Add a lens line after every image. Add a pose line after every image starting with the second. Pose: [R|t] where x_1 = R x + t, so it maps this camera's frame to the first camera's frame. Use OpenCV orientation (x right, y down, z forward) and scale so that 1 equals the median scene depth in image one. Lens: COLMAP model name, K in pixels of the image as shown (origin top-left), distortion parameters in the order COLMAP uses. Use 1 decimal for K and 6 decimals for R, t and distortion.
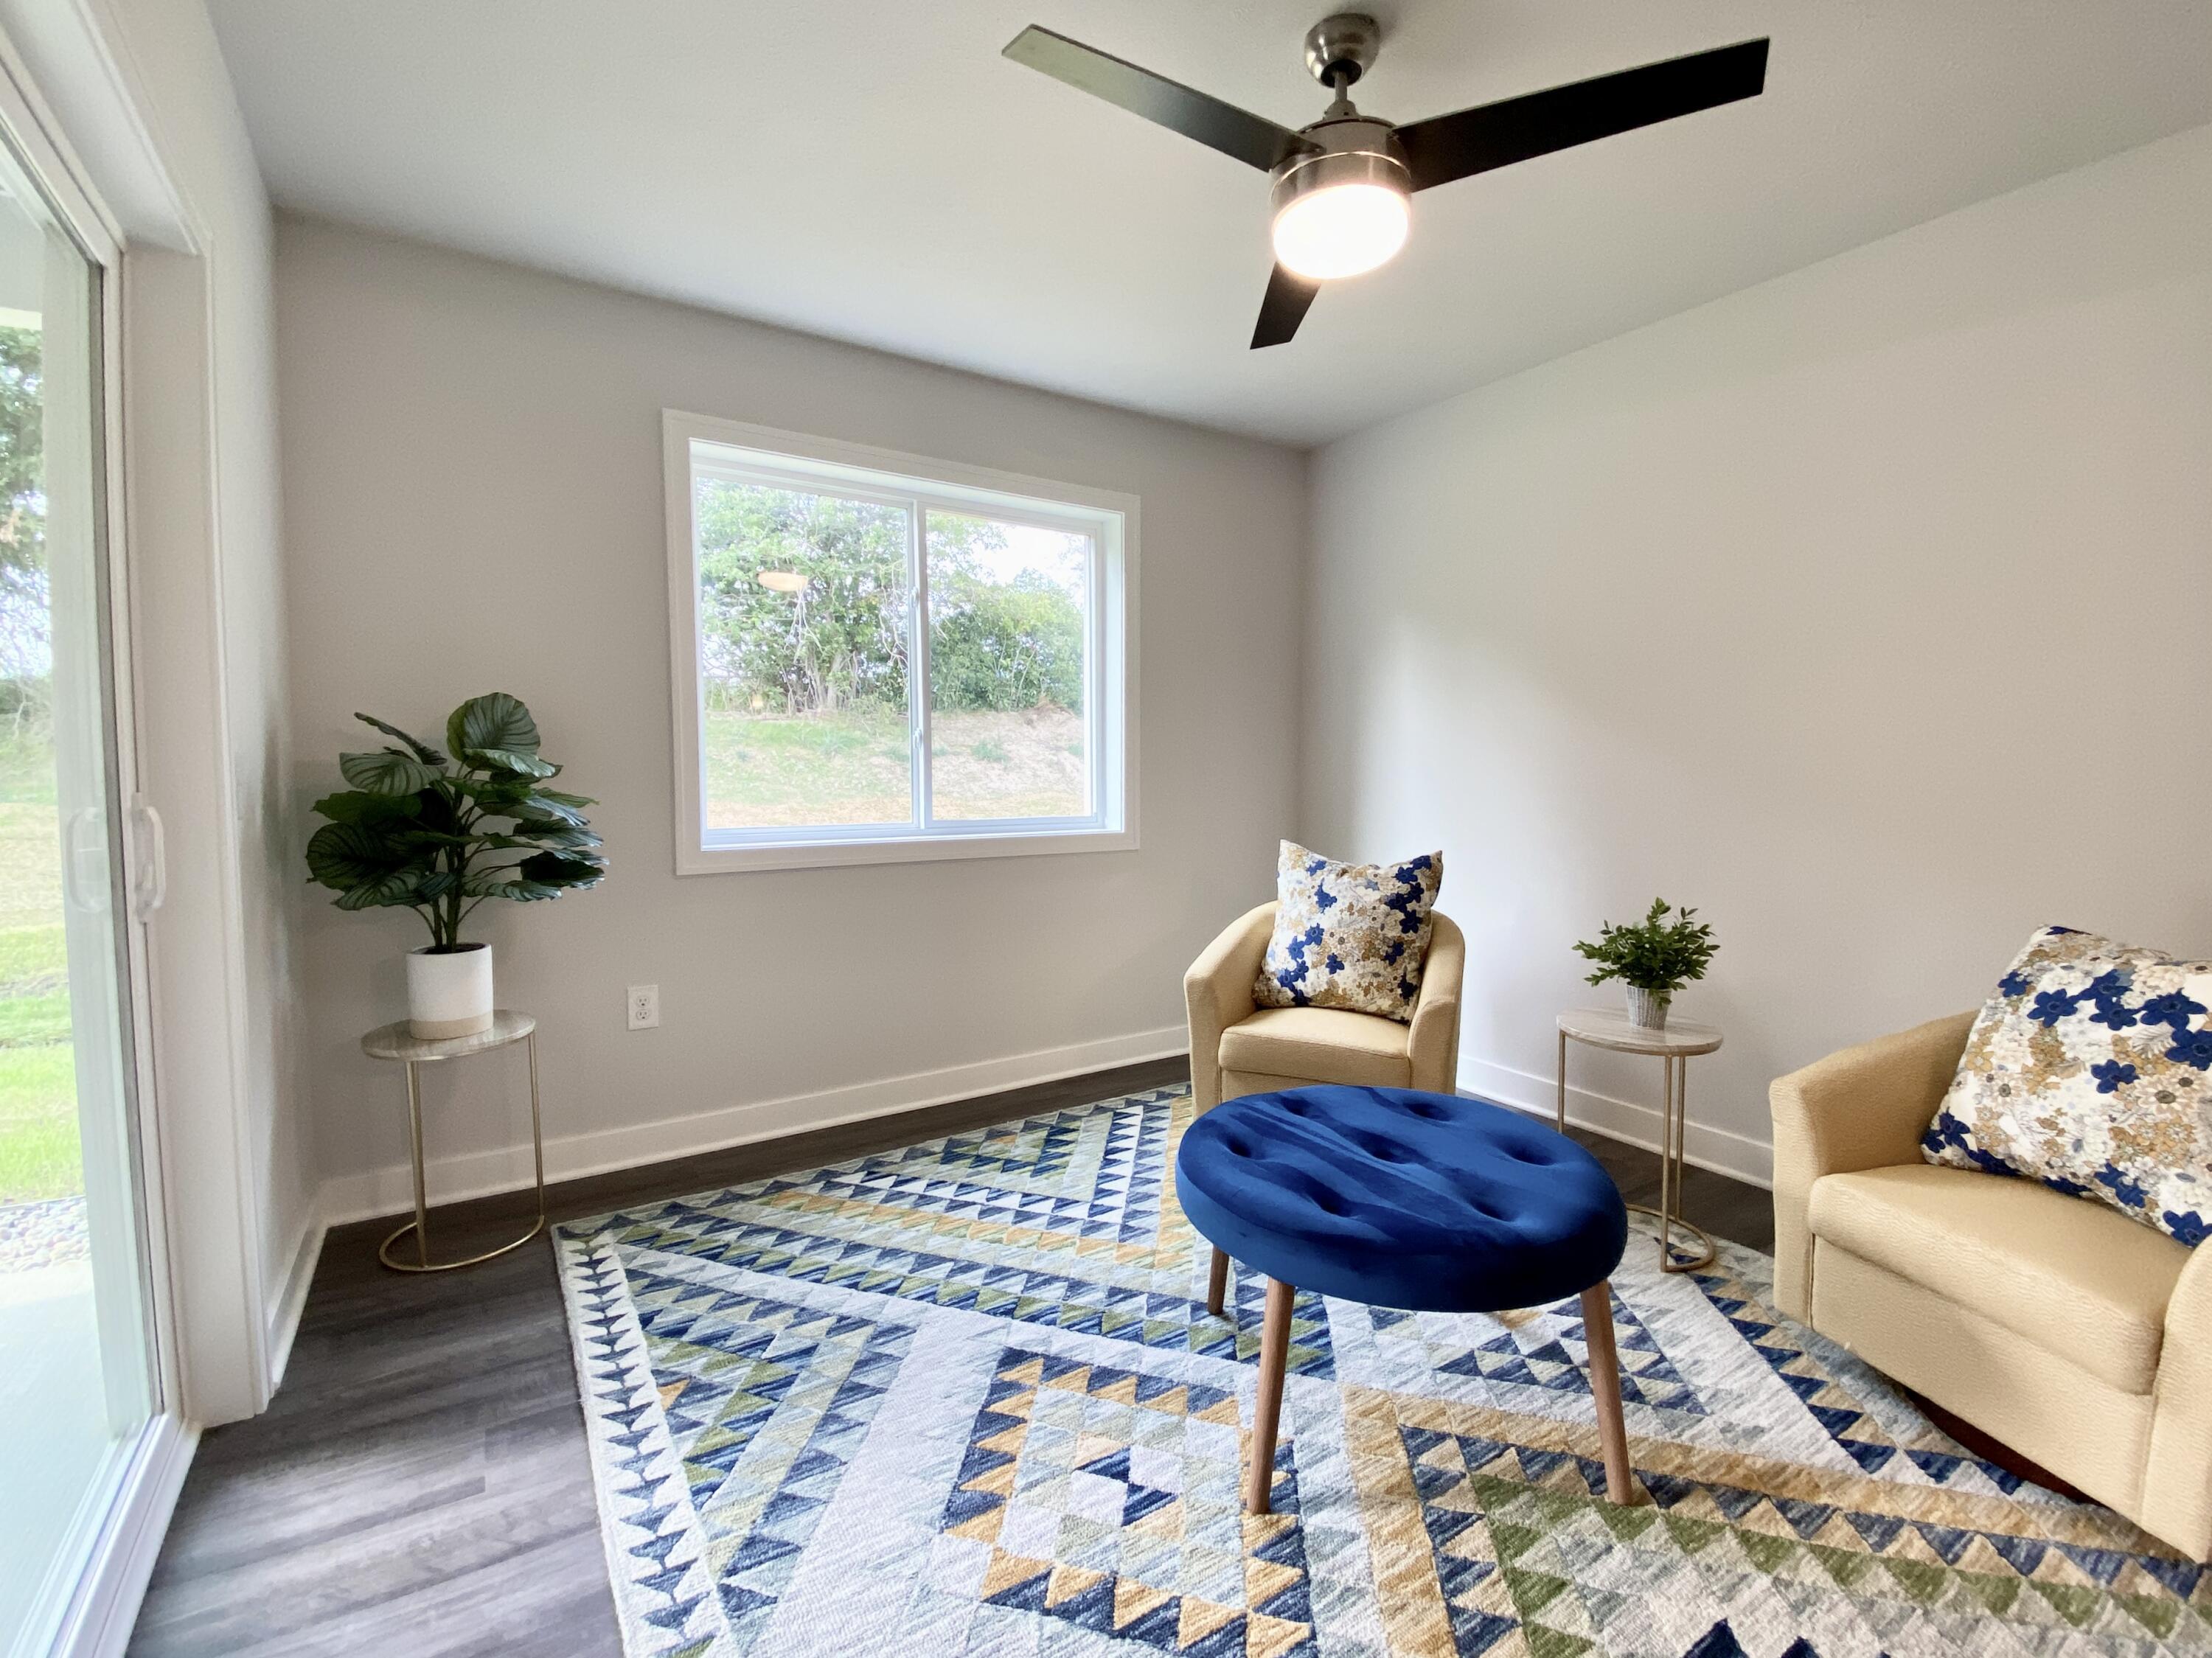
lens RADIAL K [[952.0, 0, 1107.3], [0, 952.0, 847.8], [0, 0, 1]] dist [0.016641, -0.021267]
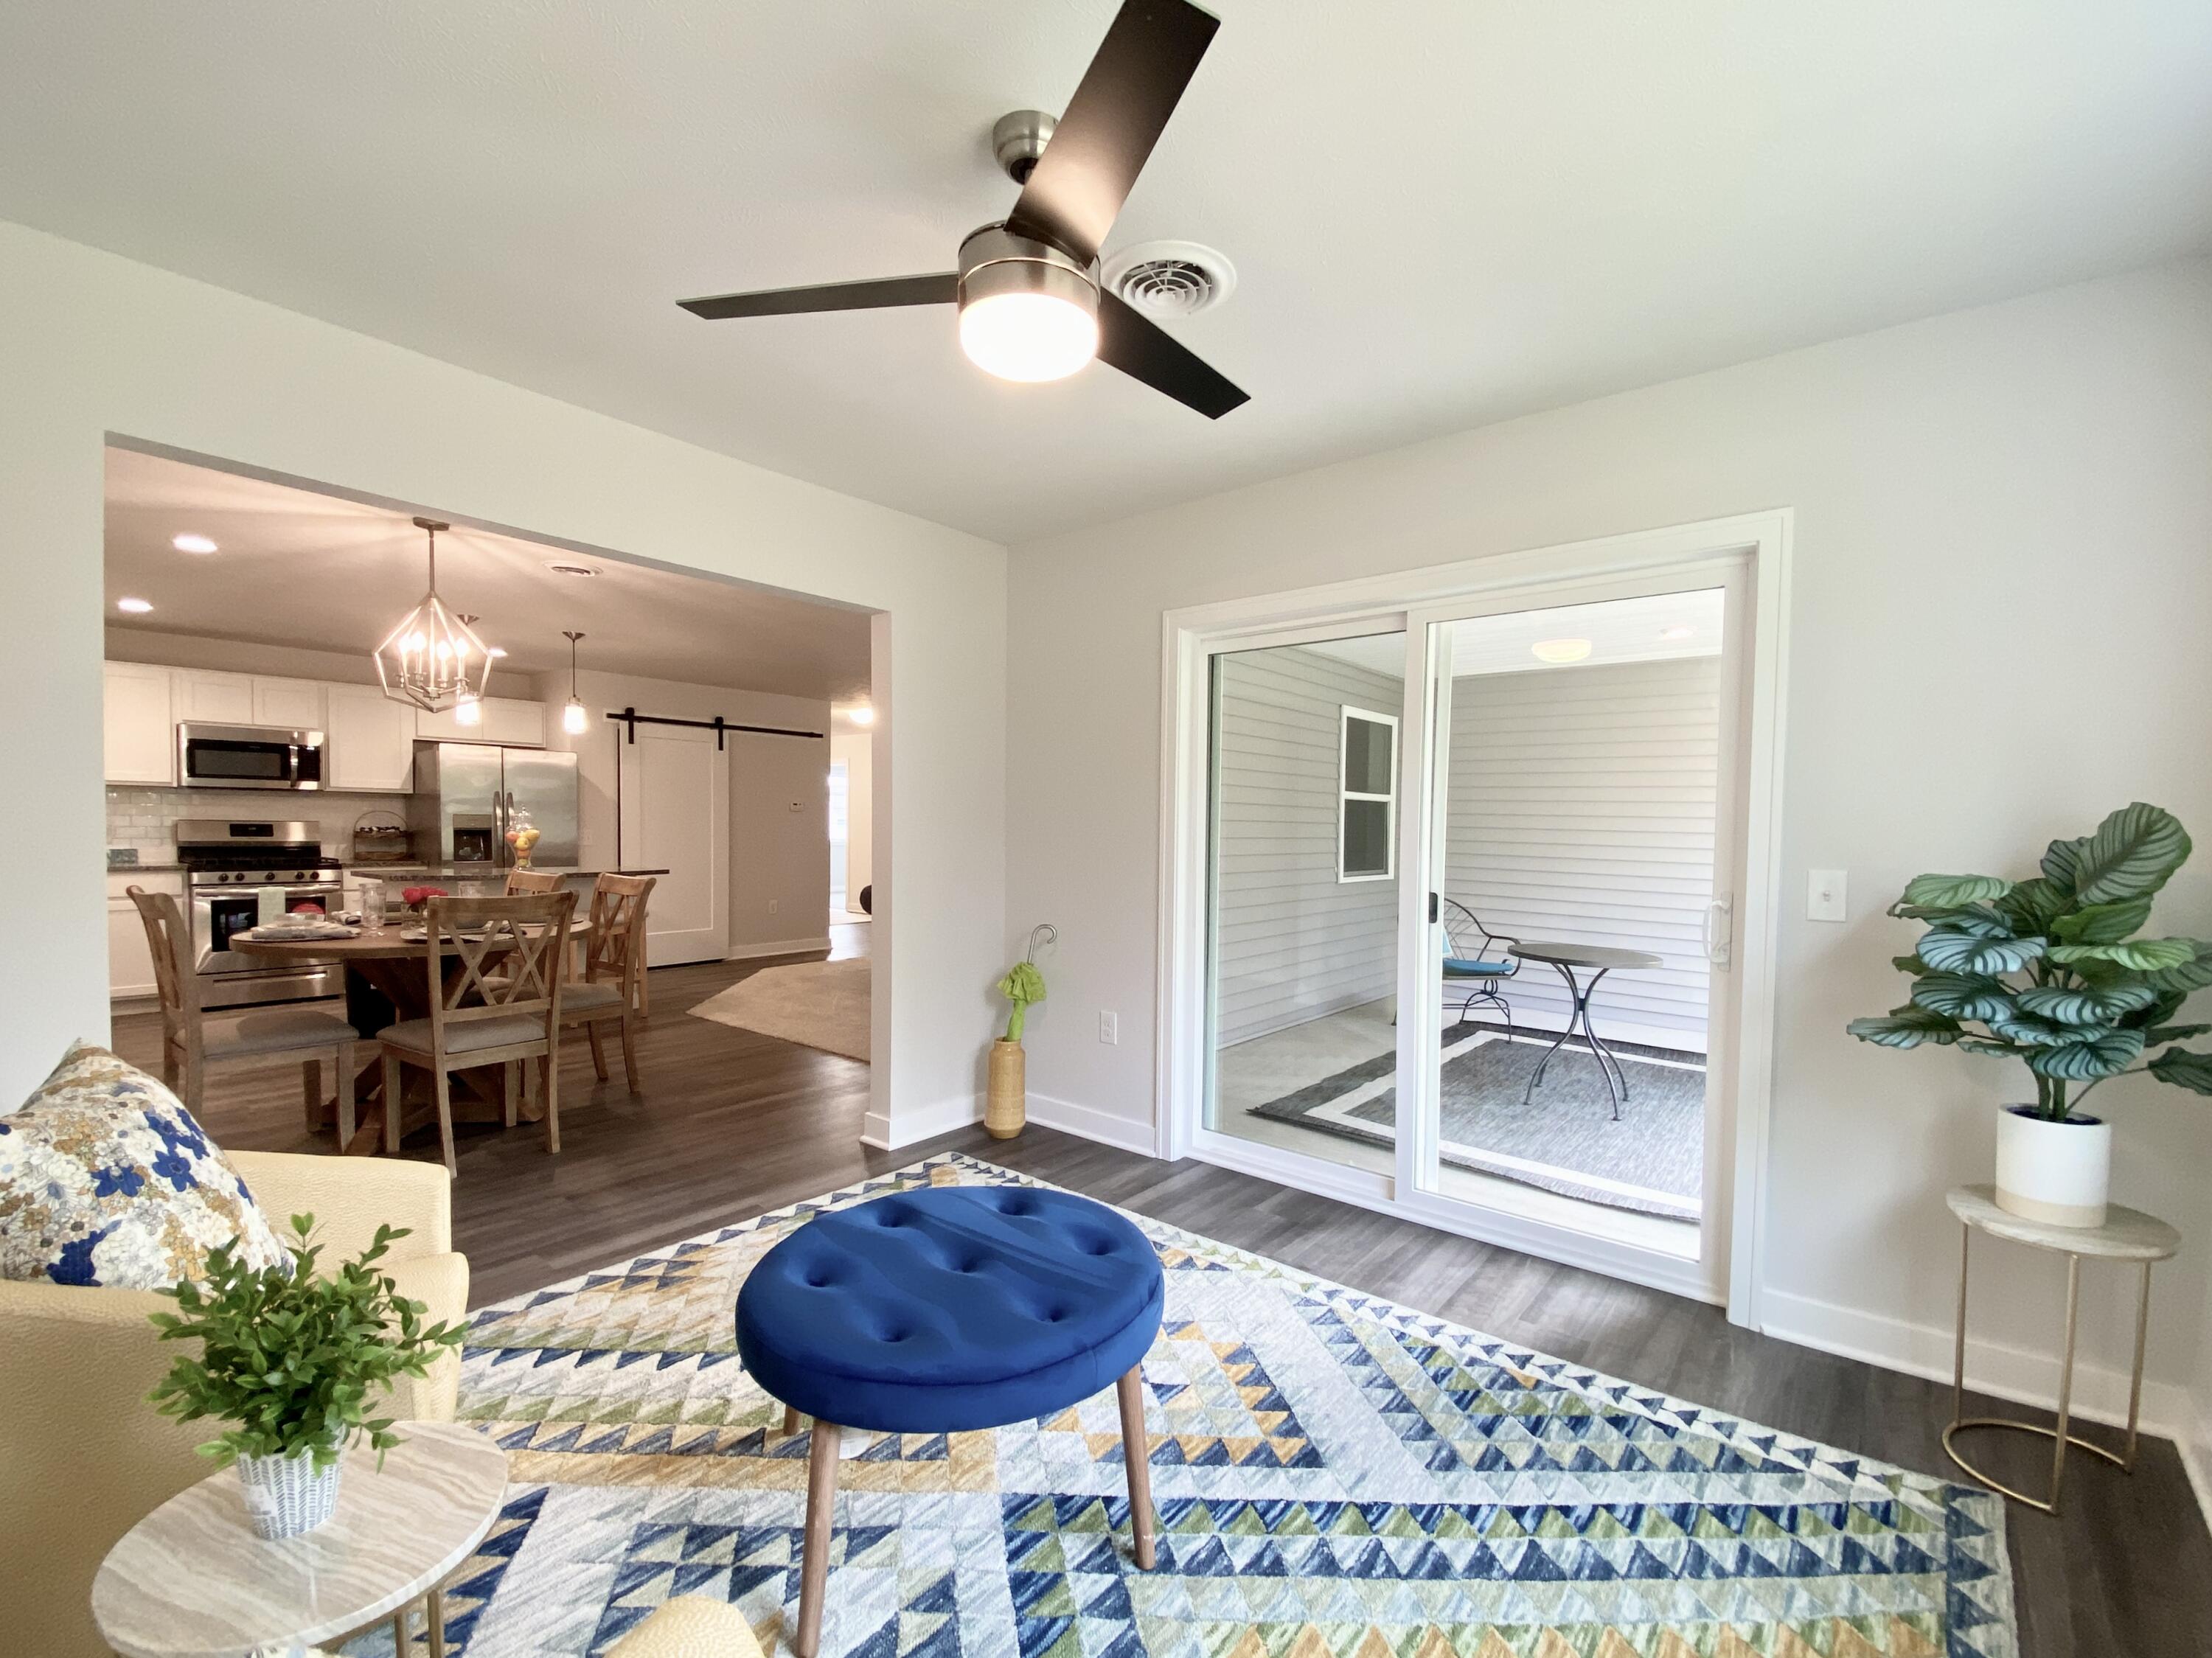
lens RADIAL K [[952.0, 0, 1107.3], [0, 952.0, 847.8], [0, 0, 1]] dist [0.016641, -0.021267]
pose [[-0.949313, -0.007717, -0.314238, 0.412816], [-0.042243, 0.993762, 0.103211, -0.203871], [0.311481, 0.111254, -0.943717, 1.729587]]
